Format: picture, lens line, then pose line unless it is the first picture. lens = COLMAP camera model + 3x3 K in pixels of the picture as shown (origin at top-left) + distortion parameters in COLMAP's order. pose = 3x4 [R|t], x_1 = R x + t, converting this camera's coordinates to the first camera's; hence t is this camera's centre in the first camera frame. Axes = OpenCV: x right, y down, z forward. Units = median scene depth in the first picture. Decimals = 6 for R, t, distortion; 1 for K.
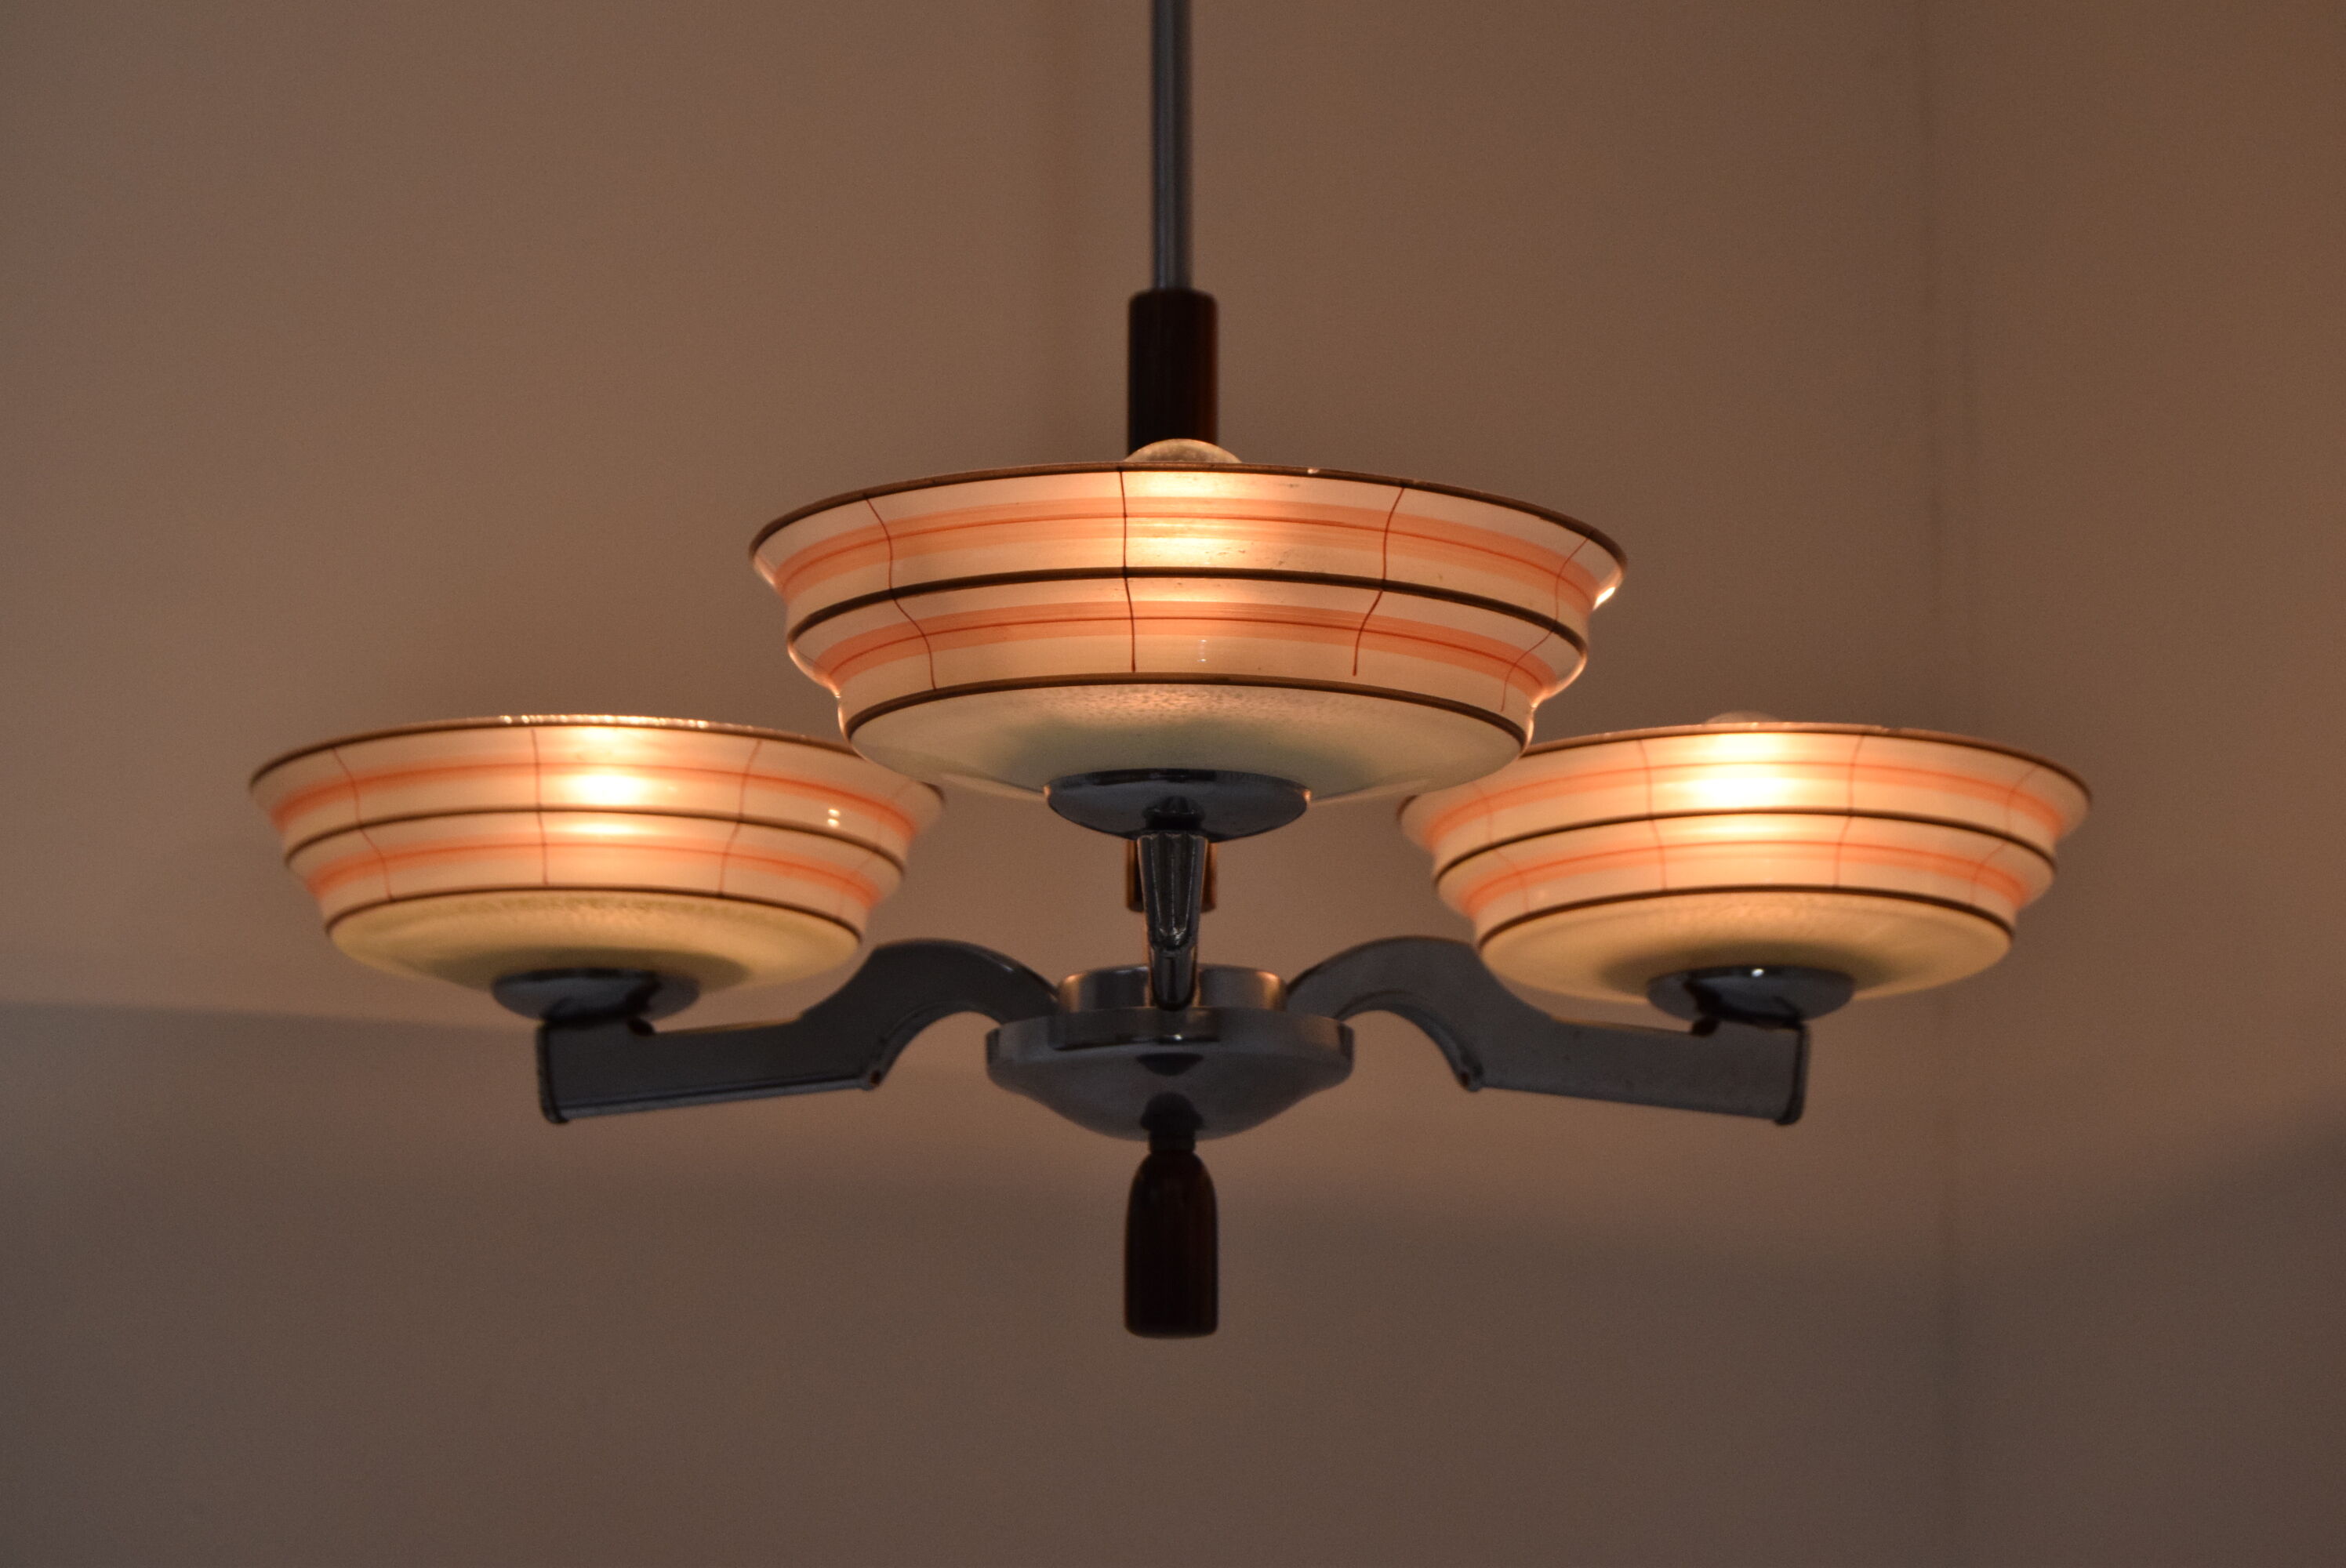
lens RADIAL K [[5101.5, 0, 1178.7], [0, 5101.5, 783.2], [0, 0, 1]] dist [0.019676, 0.000000]
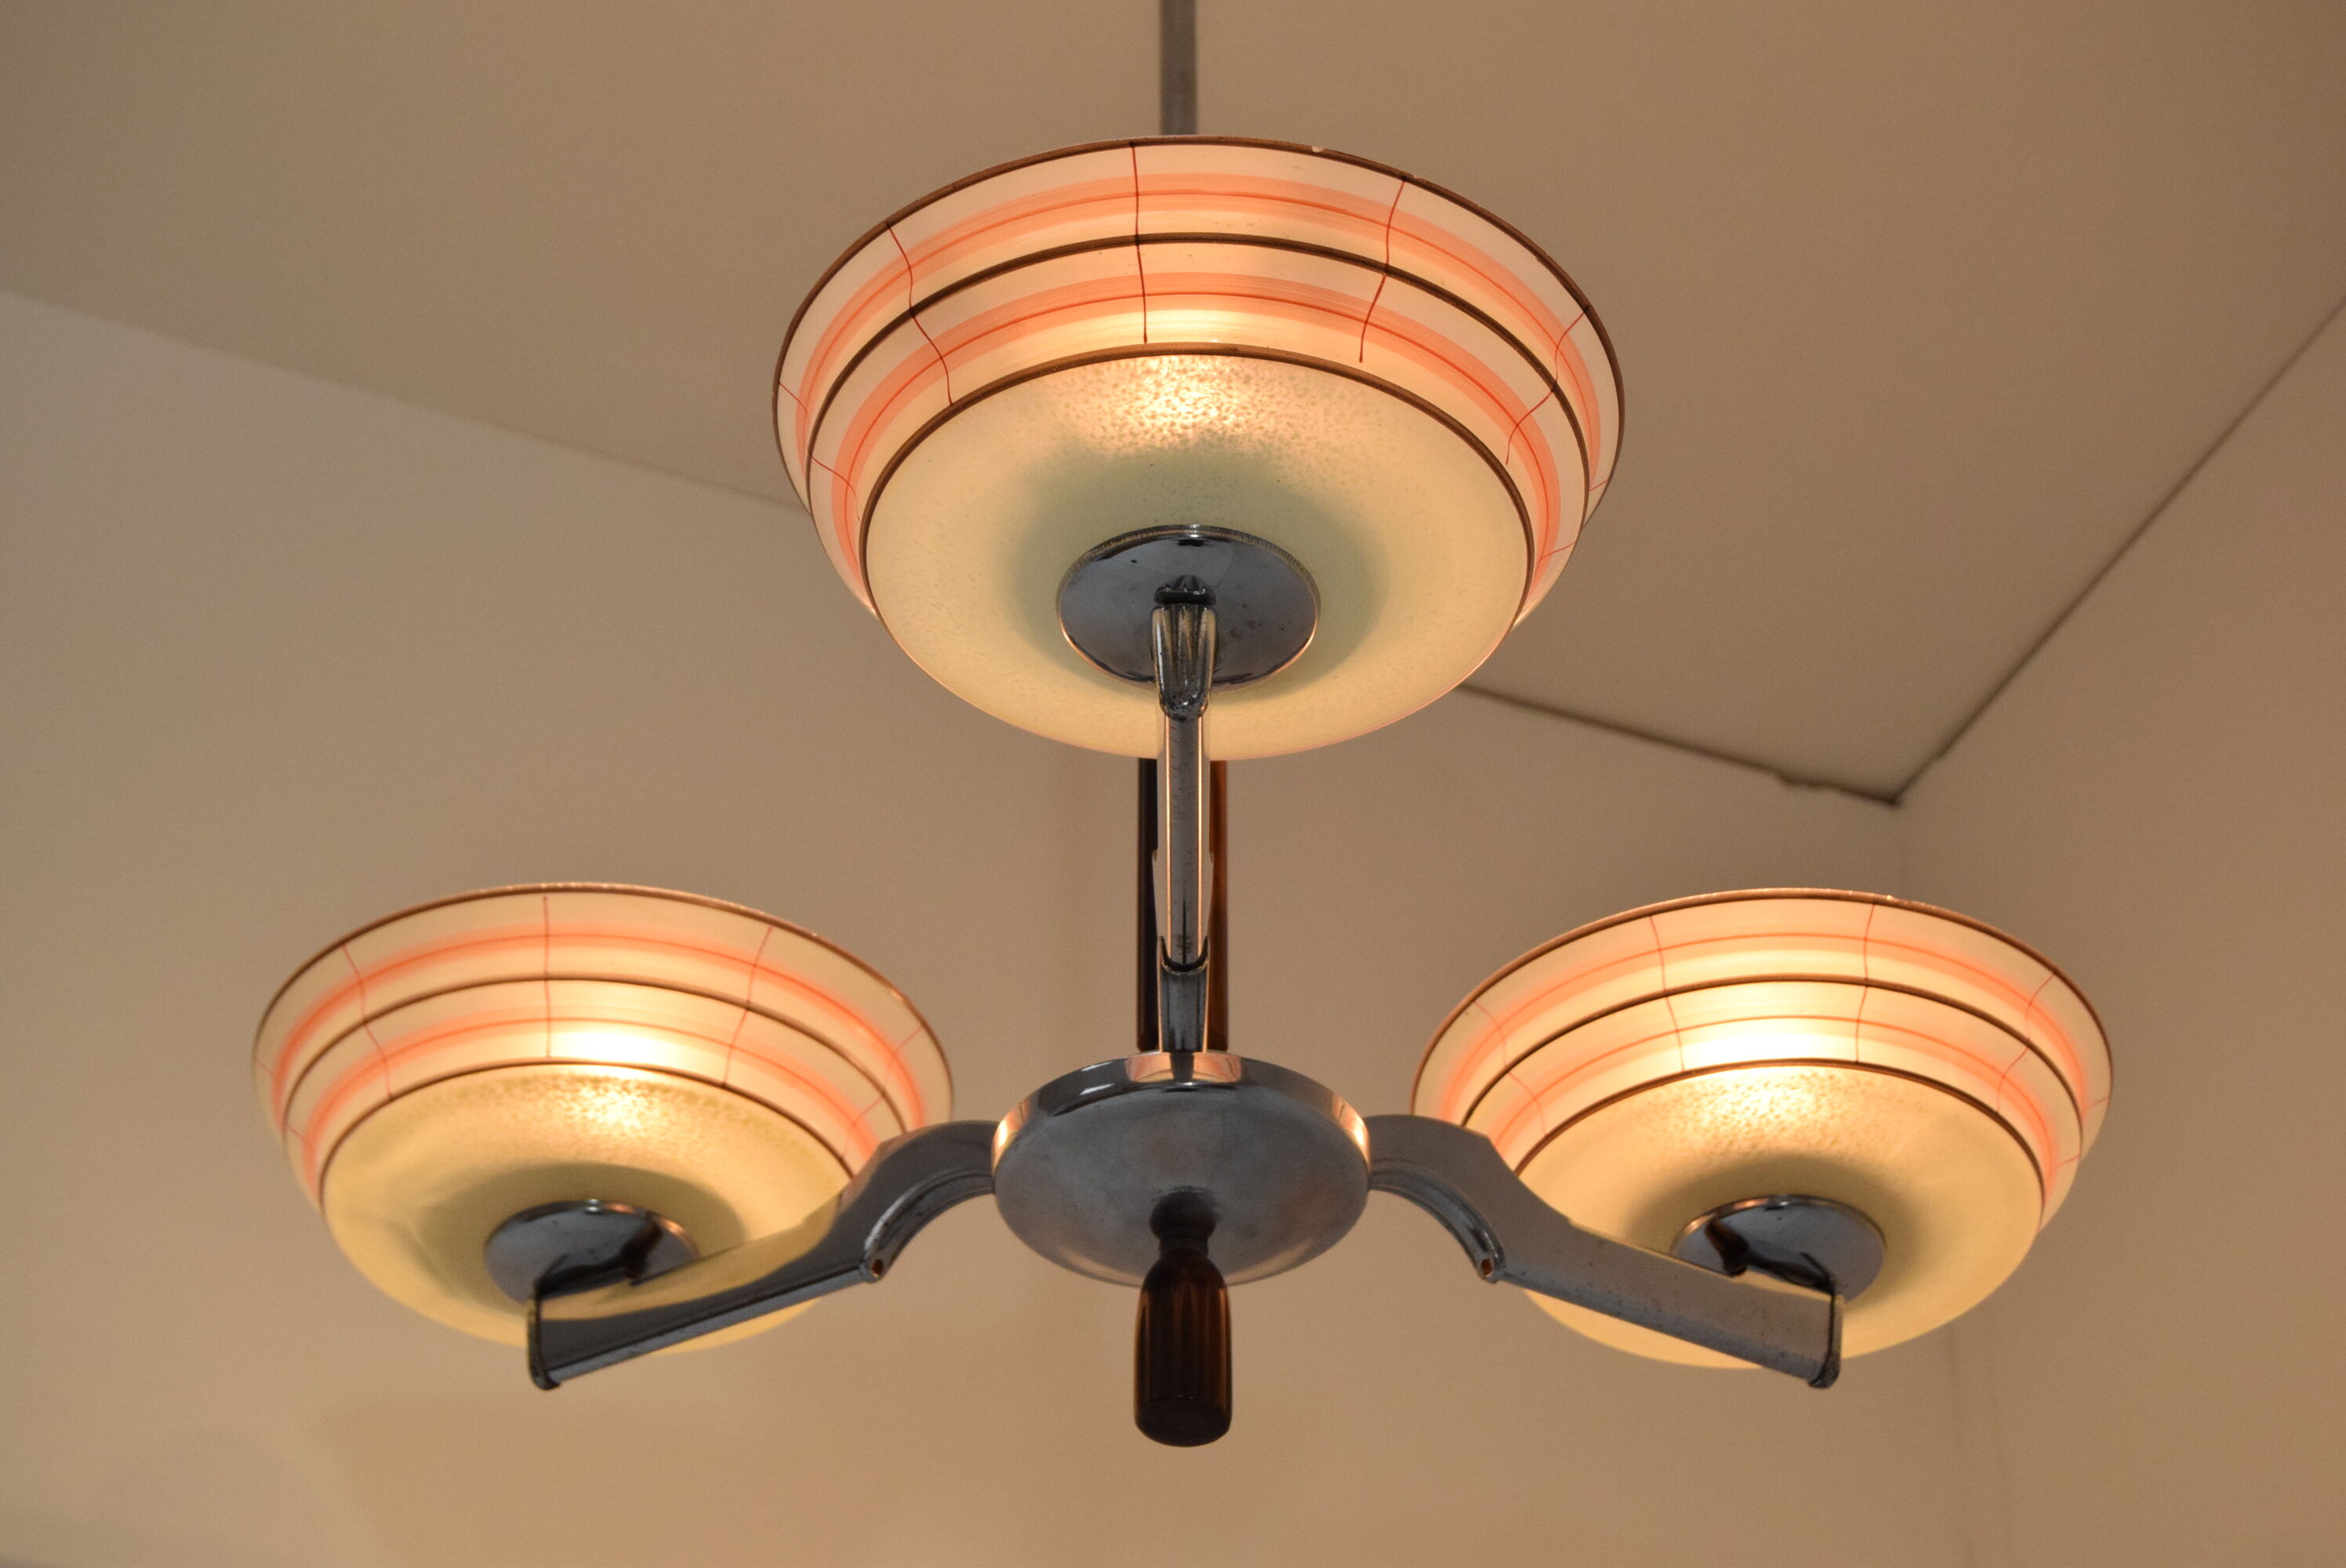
lens RADIAL K [[5101.5, 0, 1153.4], [0, 5101.5, 790.0], [0, 0, 1]] dist [0.019676, 0.000000]
pose [[0.999980, -0.003265, -0.005457, -0.001510], [0.000700, 0.909449, -0.415815, 0.384649], [0.006321, 0.415803, 0.909433, 0.080789]]
